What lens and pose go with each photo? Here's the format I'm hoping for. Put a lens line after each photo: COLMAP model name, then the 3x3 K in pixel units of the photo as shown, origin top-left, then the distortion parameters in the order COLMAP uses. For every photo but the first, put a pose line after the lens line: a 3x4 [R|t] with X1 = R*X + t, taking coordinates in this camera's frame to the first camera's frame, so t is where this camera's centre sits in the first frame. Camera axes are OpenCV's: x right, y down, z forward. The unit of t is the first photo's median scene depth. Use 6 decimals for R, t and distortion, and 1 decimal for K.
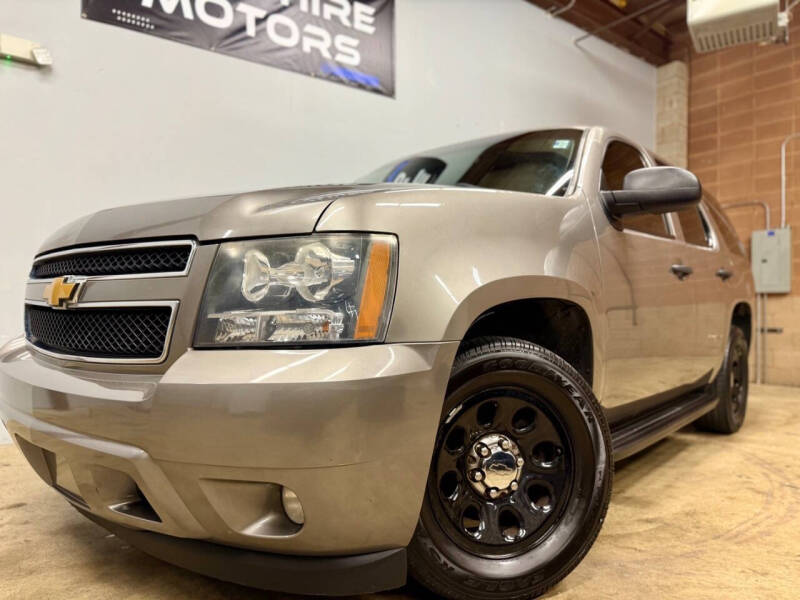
lens RADIAL K [[569.6, 0, 408.0], [0, 569.6, 305.2], [0, 0, 1]] dist [0.002474, -0.001688]
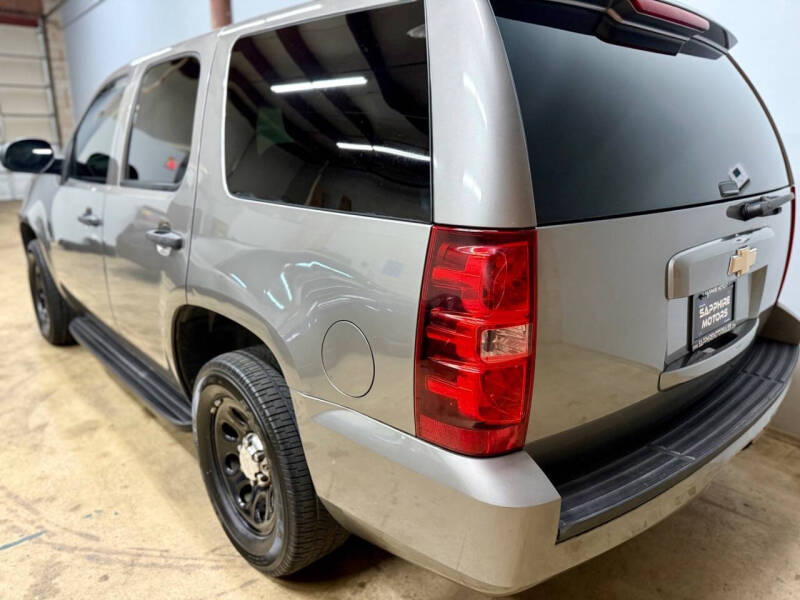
lens RADIAL K [[575.5, 0, 416.2], [0, 575.5, 303.5], [0, 0, 1]] dist [-0.019785, 0.007610]
pose [[0.052765, 0.274541, -0.960127, 1.664718], [0.007069, 0.961339, 0.275276, -0.248784], [0.998582, -0.021312, 0.048784, 1.819598]]
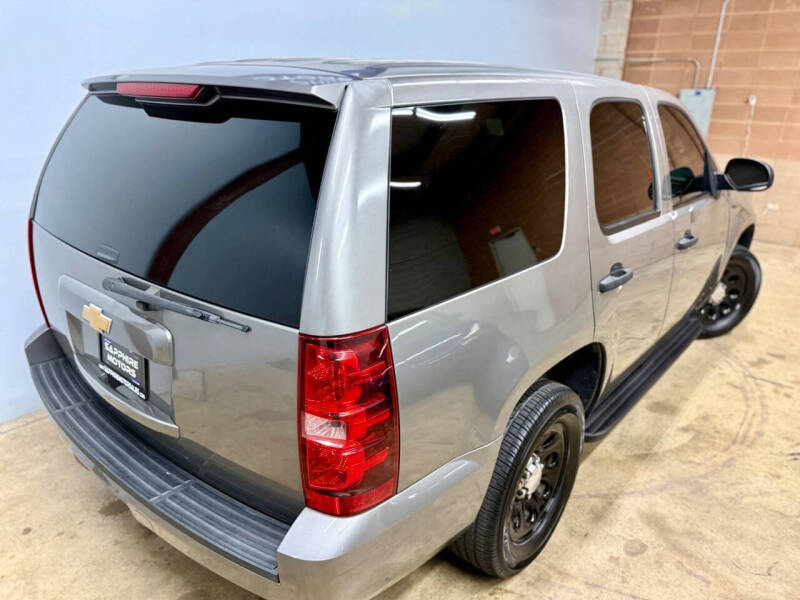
lens RADIAL K [[569.6, 0, 405.7], [0, 569.6, 297.3], [0, 0, 1]] dist [0.002474, -0.001688]
pose [[0.972510, -0.068657, 0.222510, -0.548898], [-0.015365, 0.934545, 0.355514, -0.424966], [-0.232354, -0.349159, 0.907799, -0.007104]]
